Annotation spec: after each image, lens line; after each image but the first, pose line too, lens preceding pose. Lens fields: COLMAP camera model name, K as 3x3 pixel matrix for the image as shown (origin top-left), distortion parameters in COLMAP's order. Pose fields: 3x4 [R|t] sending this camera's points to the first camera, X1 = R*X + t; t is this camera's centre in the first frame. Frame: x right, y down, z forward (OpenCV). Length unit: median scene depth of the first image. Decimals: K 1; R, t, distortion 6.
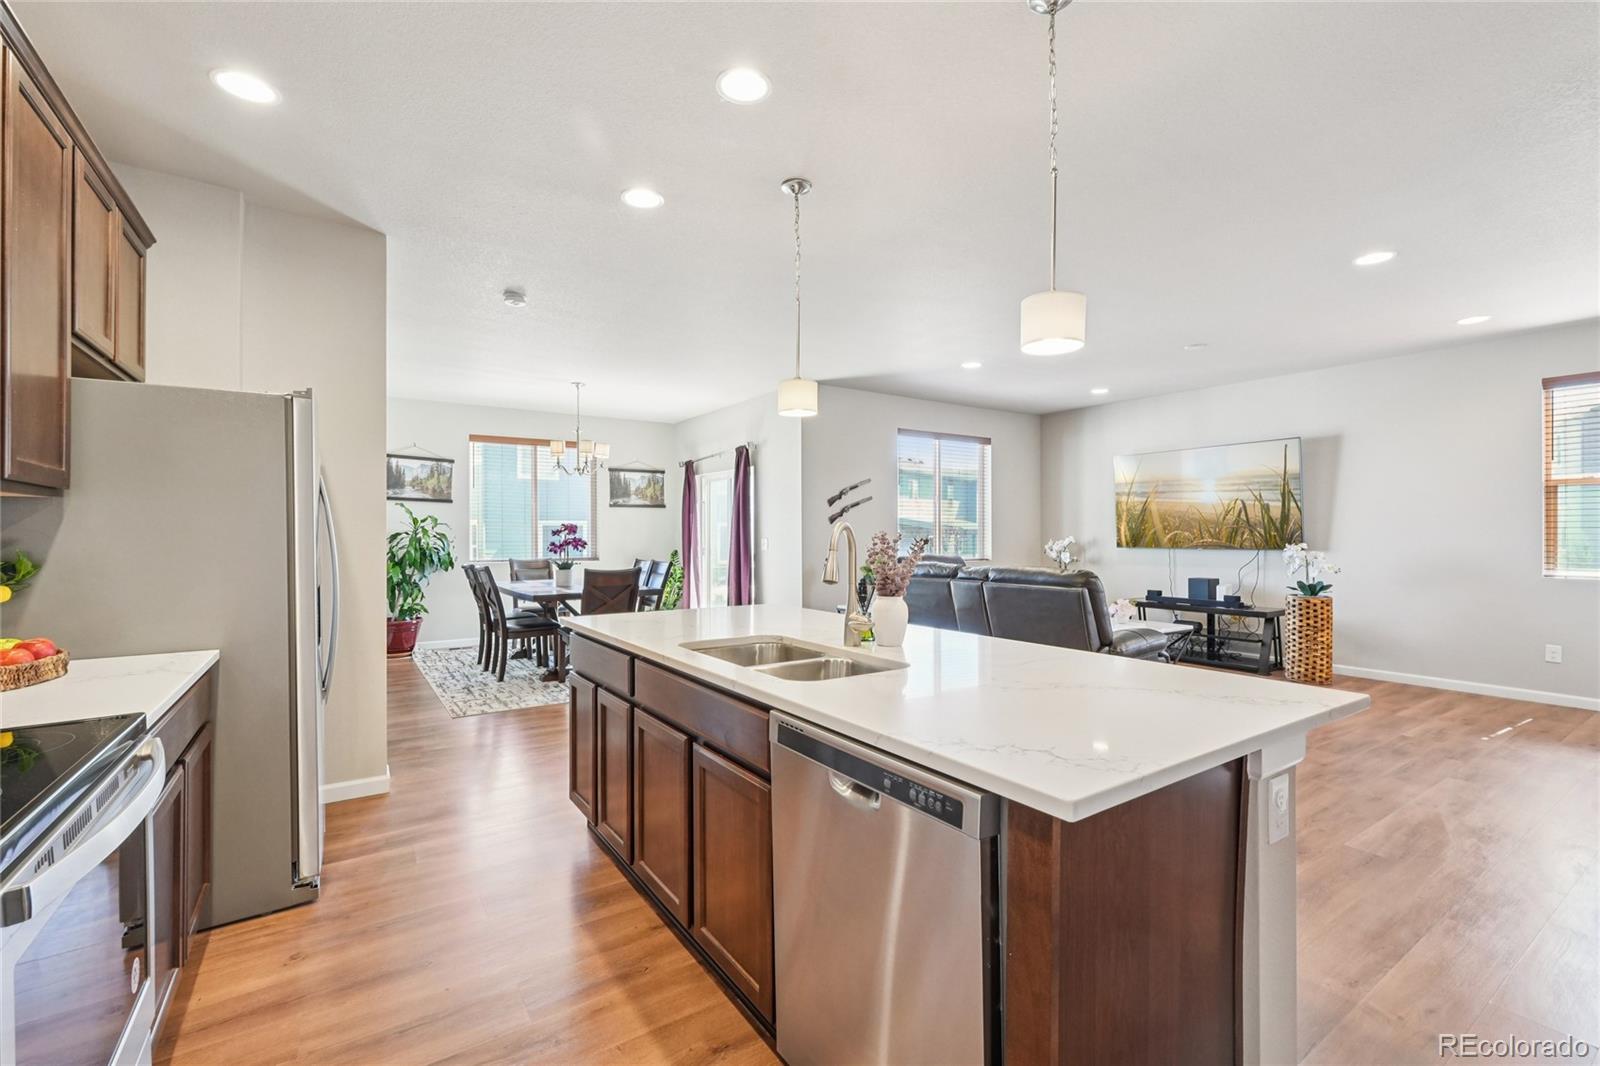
lens RADIAL K [[684.3, 0, 800.0], [0, 684.3, 533.0], [0, 0, 1]] dist [0.001608, 0.001124]
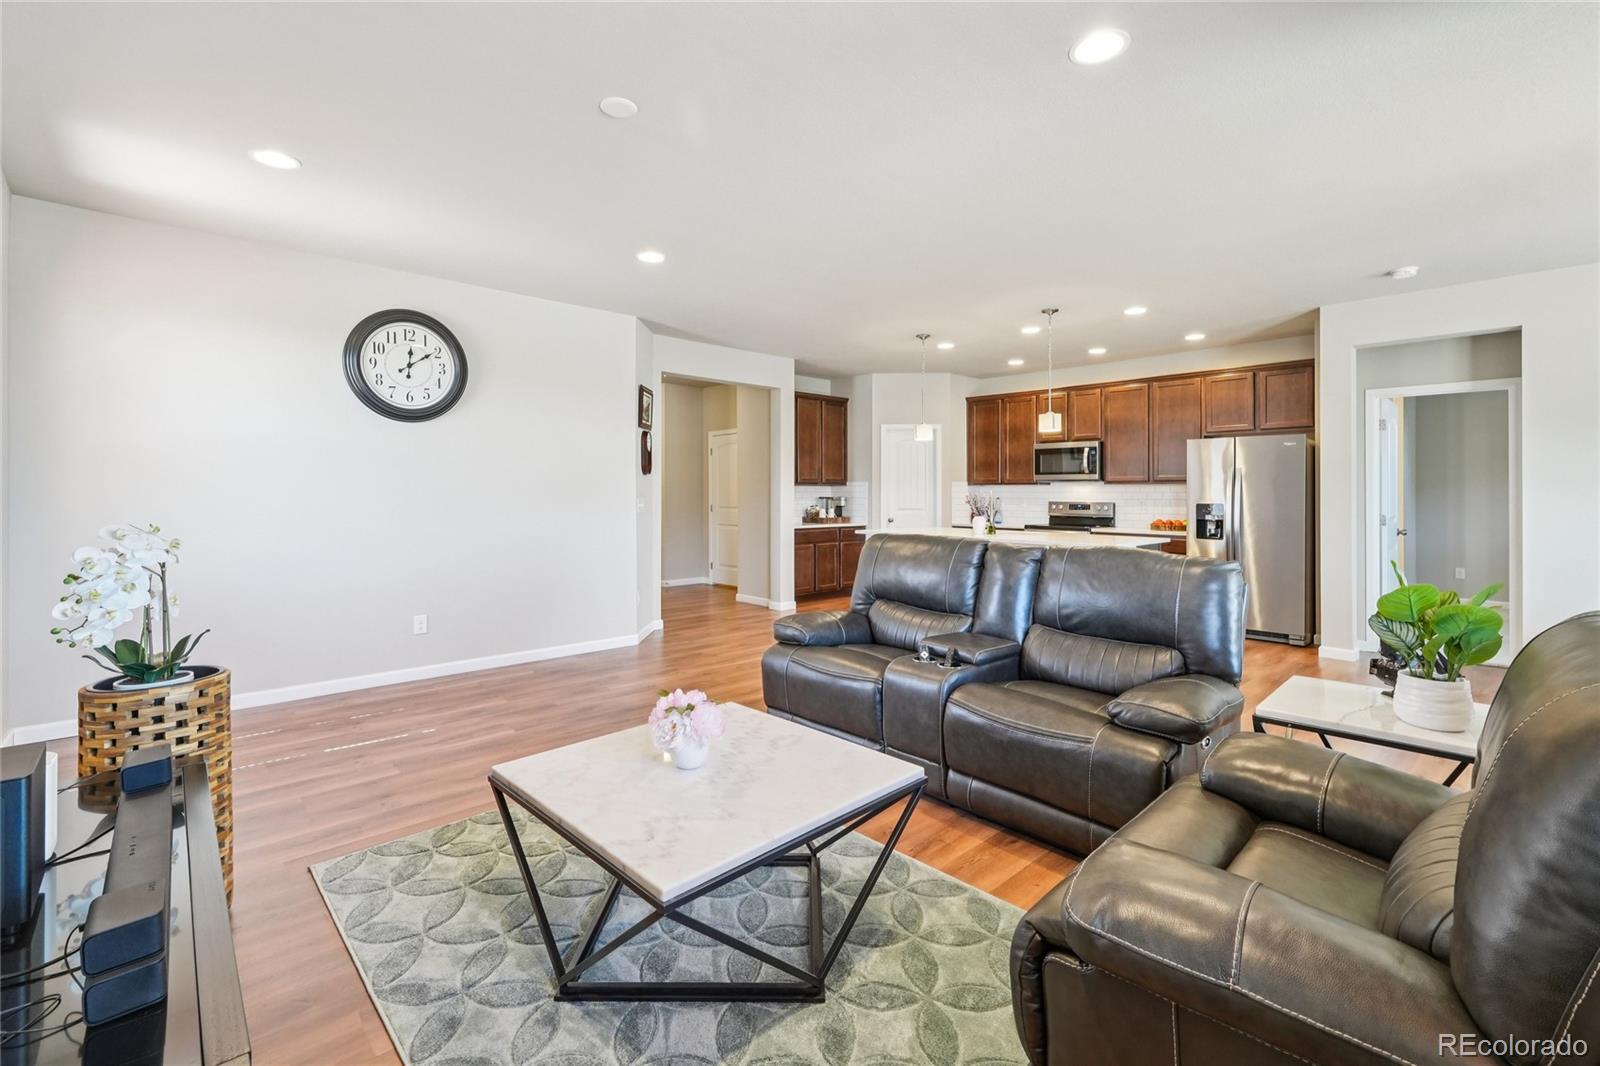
lens RADIAL K [[710.0, 0, 802.8], [0, 710.0, 489.4], [0, 0, 1]] dist [-0.002404, -0.000117]
pose [[-0.986495, -0.002549, -0.163774, 0.419042], [-0.001555, 0.999980, -0.006197, 0.000511], [0.163786, -0.005858, -0.986478, 1.192102]]
